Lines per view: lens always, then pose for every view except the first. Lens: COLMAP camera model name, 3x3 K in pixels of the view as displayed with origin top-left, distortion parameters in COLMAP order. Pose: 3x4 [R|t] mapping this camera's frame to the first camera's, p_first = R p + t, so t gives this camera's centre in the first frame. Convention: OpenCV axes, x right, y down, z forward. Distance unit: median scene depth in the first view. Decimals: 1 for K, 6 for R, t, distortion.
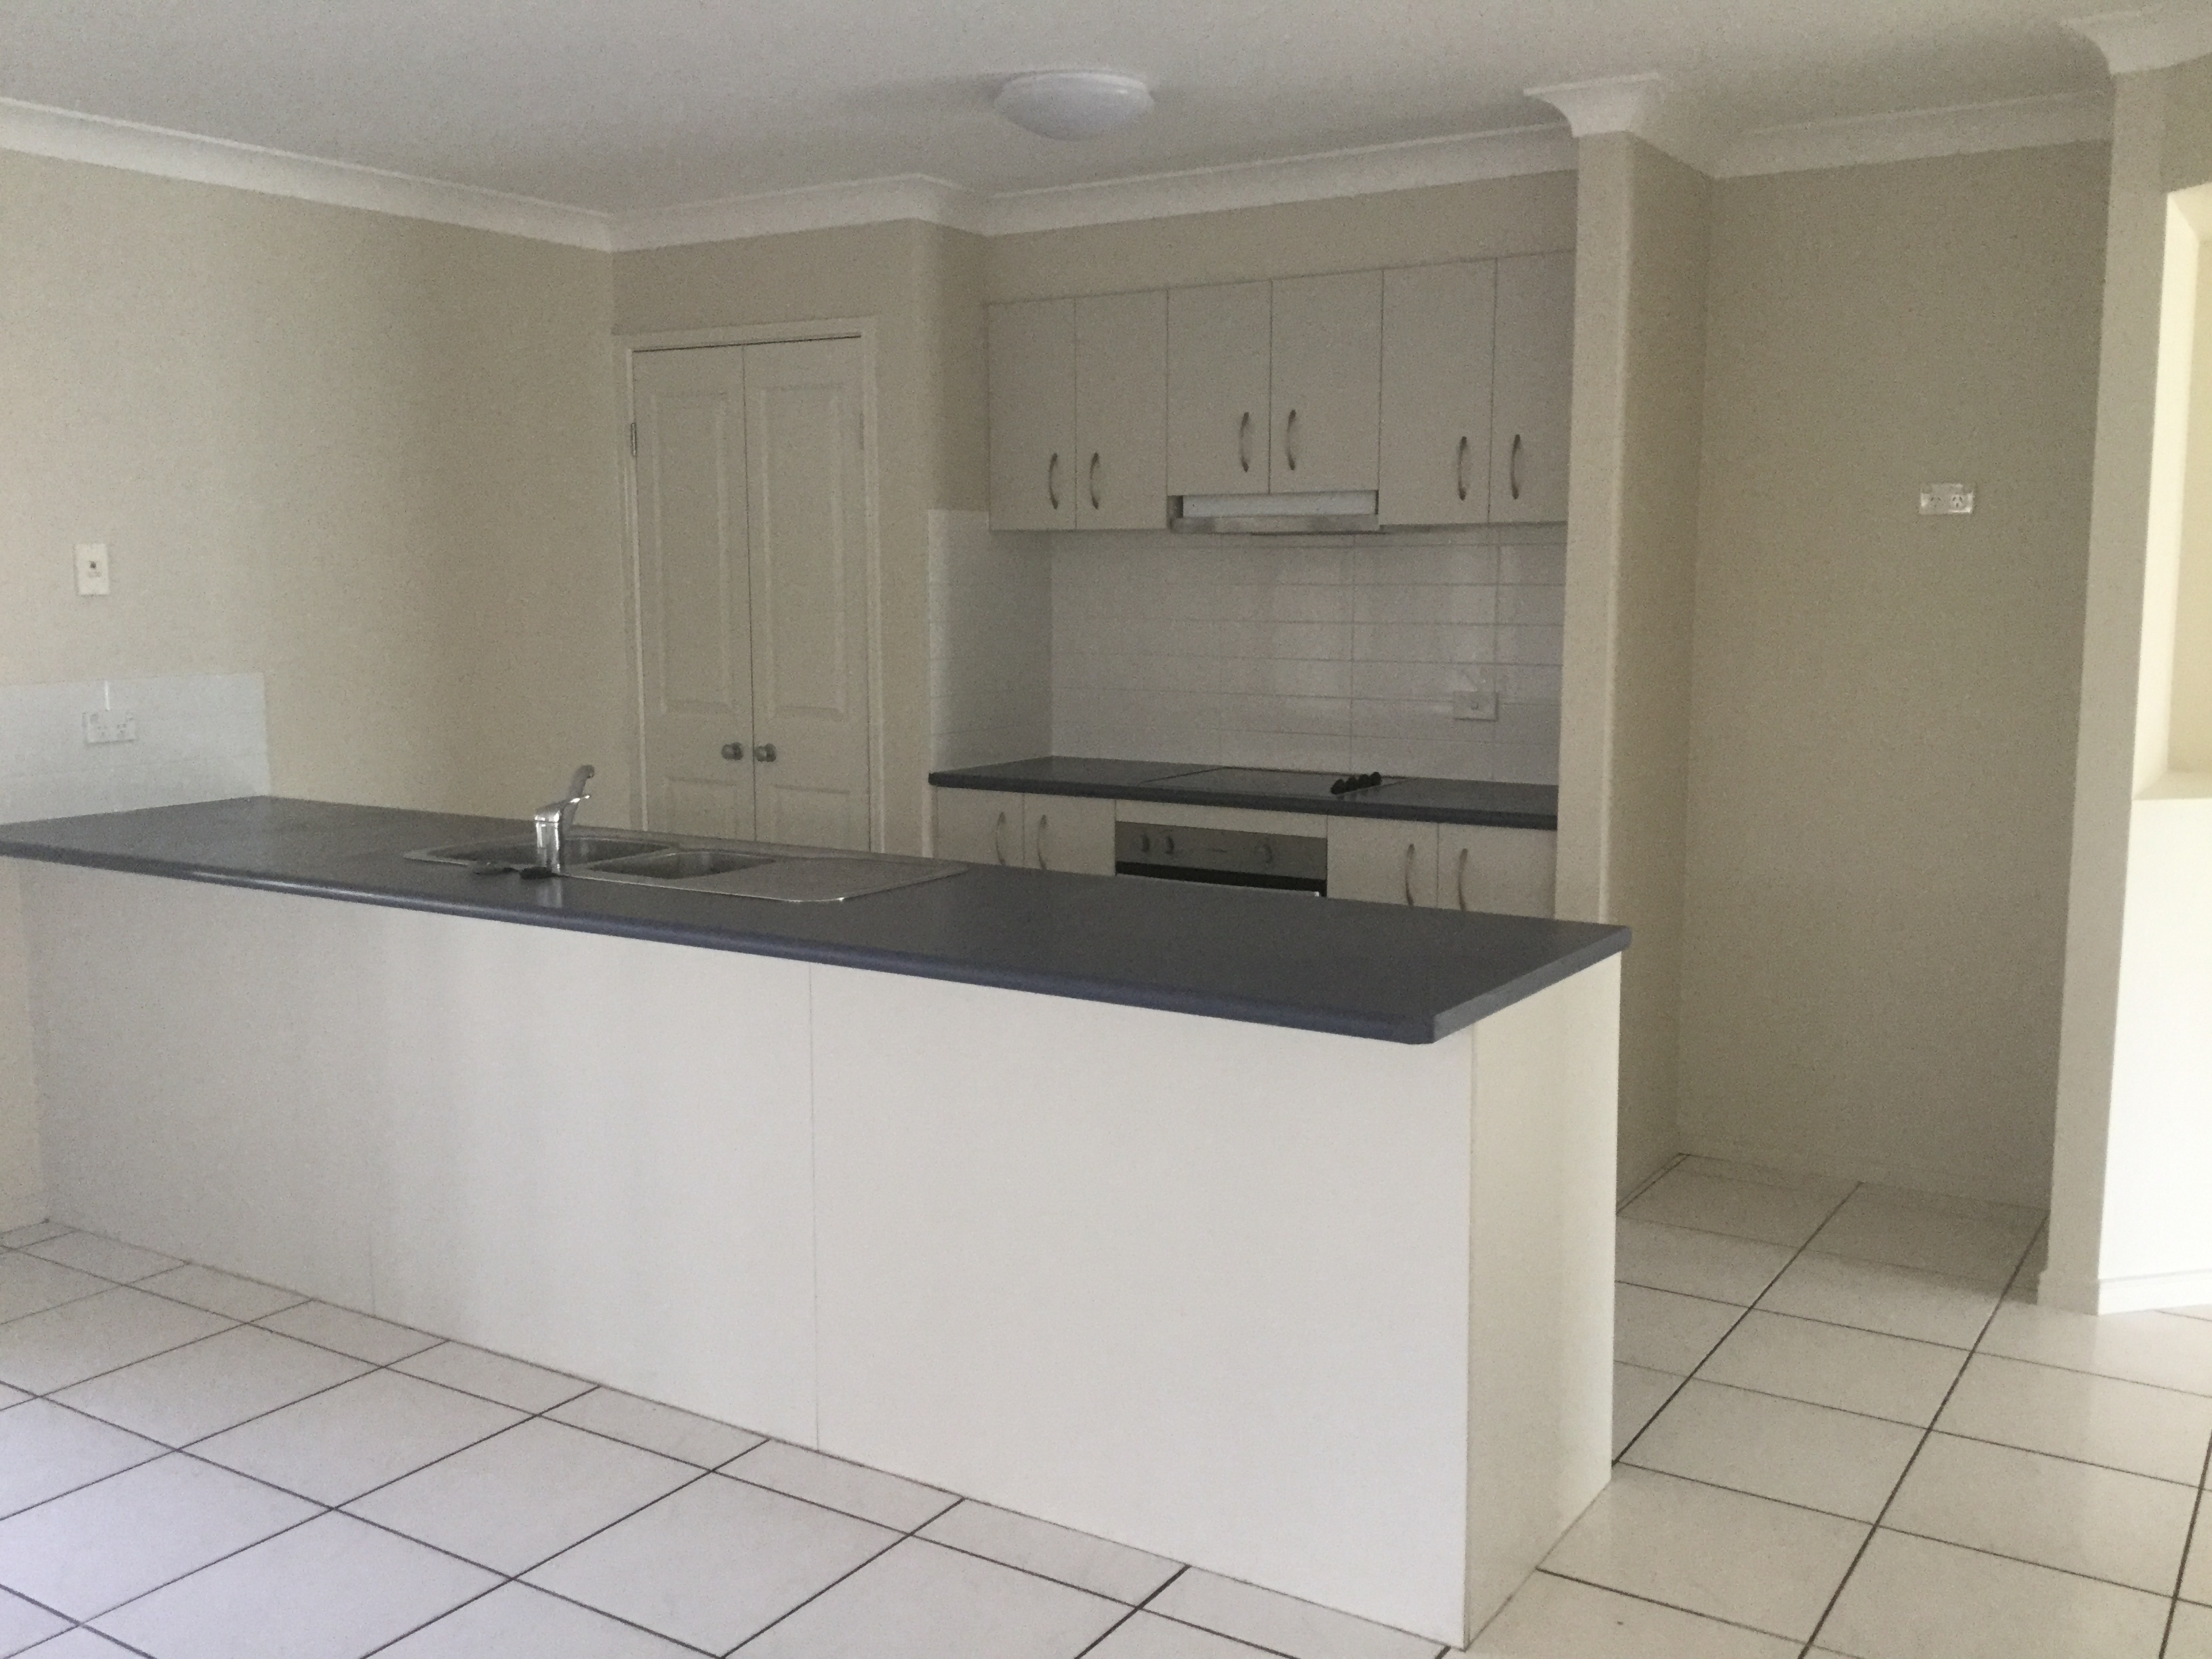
lens RADIAL K [[1984.5, 0, 1106.0], [0, 1984.5, 829.5], [0, 0, 1]] dist [0.113650, -0.125227]
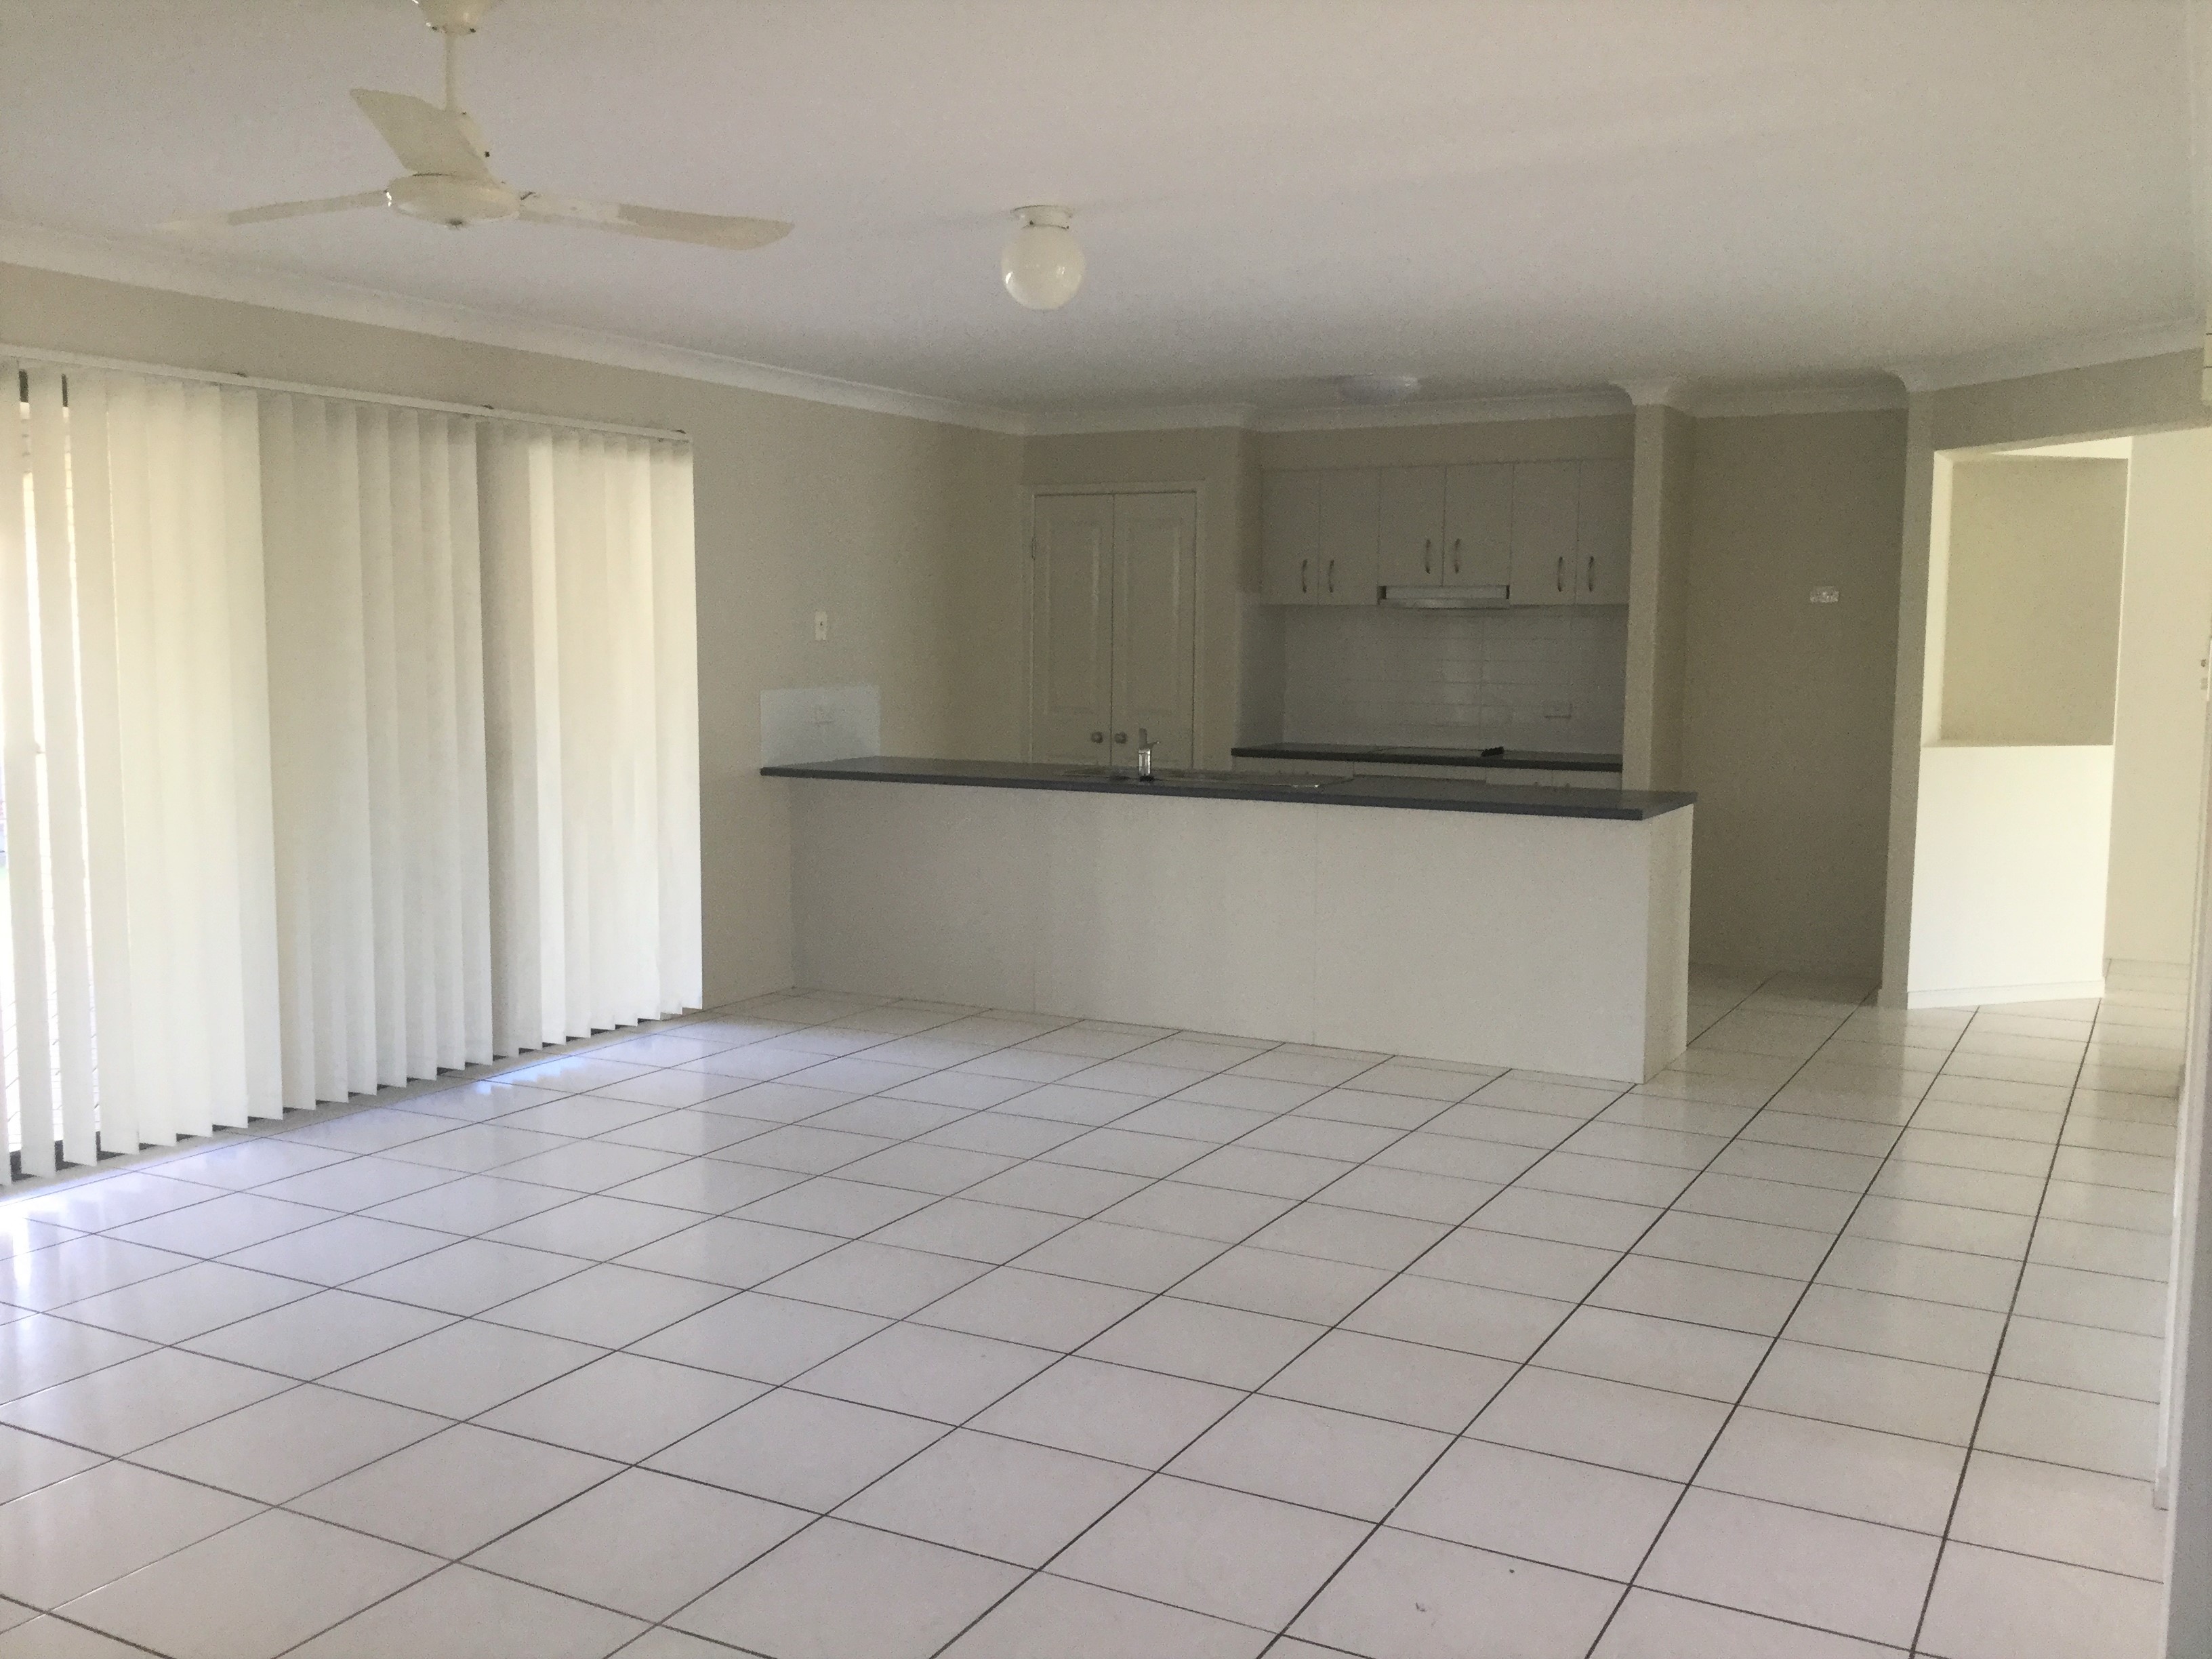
lens RADIAL K [[2001.9, 0, 1106.0], [0, 2001.9, 829.5], [0, 0, 1]] dist [0.129498, 0.005477]
pose [[0.996600, 0.000509, 0.082393, -0.377094], [0.001912, 0.999569, -0.029310, 0.101500], [-0.082373, 0.029368, 0.996169, -0.768926]]
